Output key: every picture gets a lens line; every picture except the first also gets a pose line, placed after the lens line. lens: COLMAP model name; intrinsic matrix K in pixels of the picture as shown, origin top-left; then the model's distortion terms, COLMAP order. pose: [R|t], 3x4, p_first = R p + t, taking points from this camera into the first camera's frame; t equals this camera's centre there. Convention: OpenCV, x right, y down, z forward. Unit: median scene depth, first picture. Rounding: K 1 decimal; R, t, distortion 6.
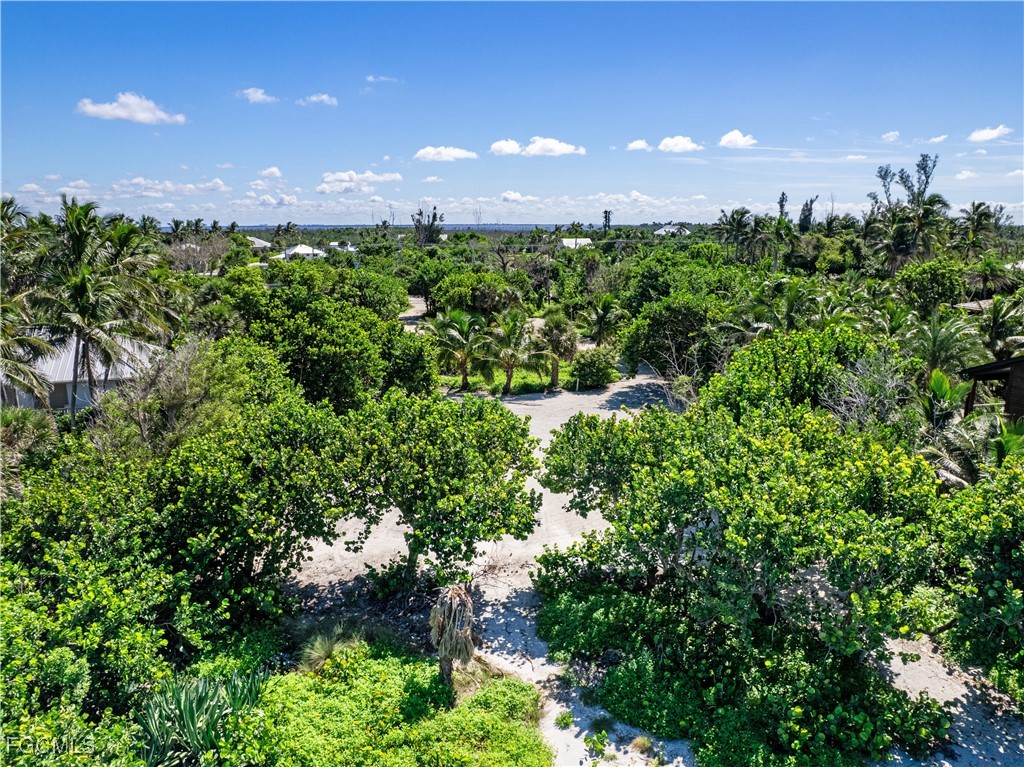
lens RADIAL K [[733.9, 0, 512.0], [0, 733.9, 383.5], [0, 0, 1]] dist [-0.068344, 0.045416]
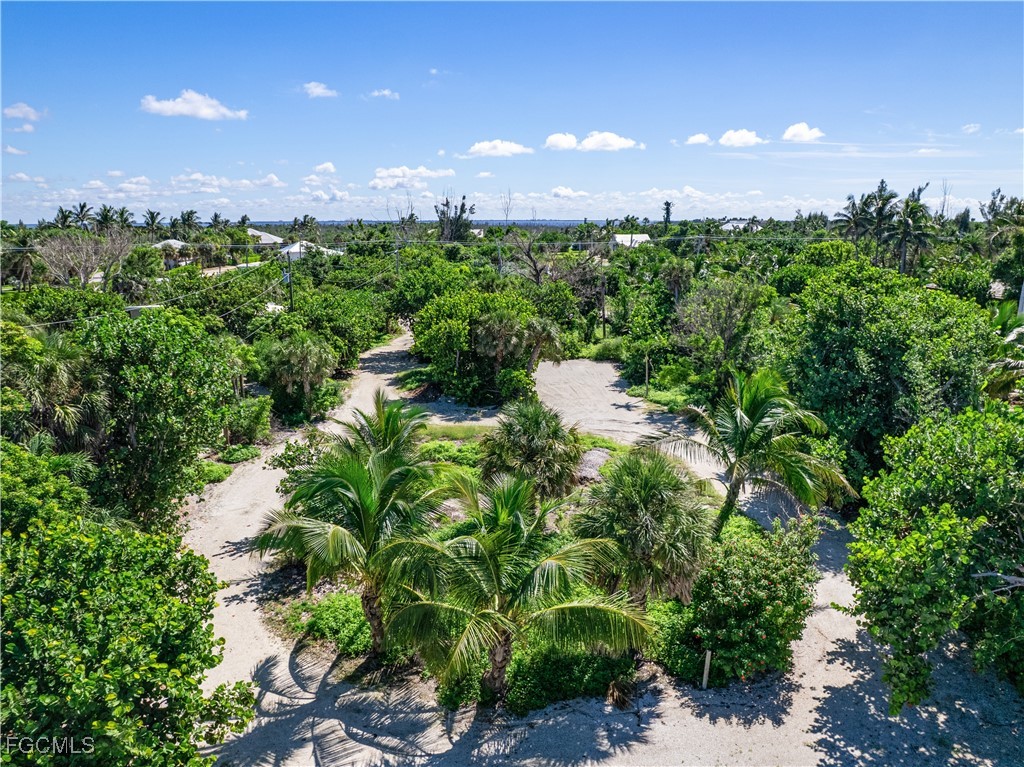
lens RADIAL K [[733.9, 0, 512.0], [0, 733.9, 383.5], [0, 0, 1]] dist [-0.068344, 0.045416]
pose [[0.997949, 0.013690, -0.062532, 0.011555], [-0.013360, 0.999894, 0.005702, -0.076265], [0.062603, -0.004855, 0.998027, 0.390364]]
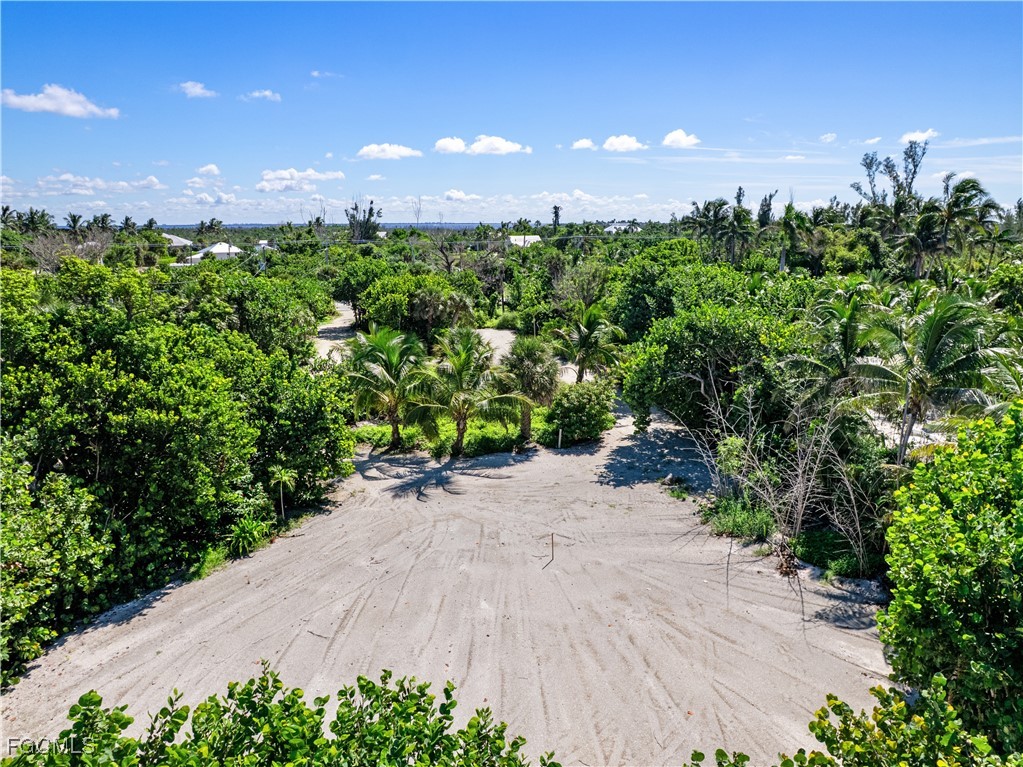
lens RADIAL K [[733.2, 0, 511.5], [0, 733.2, 383.5], [0, 0, 1]] dist [-0.068344, 0.045416]
pose [[0.997121, -0.015129, 0.074297, -0.003899], [0.015007, 0.999885, 0.002210, -0.030741], [-0.074321, -0.001089, 0.997234, 0.184207]]
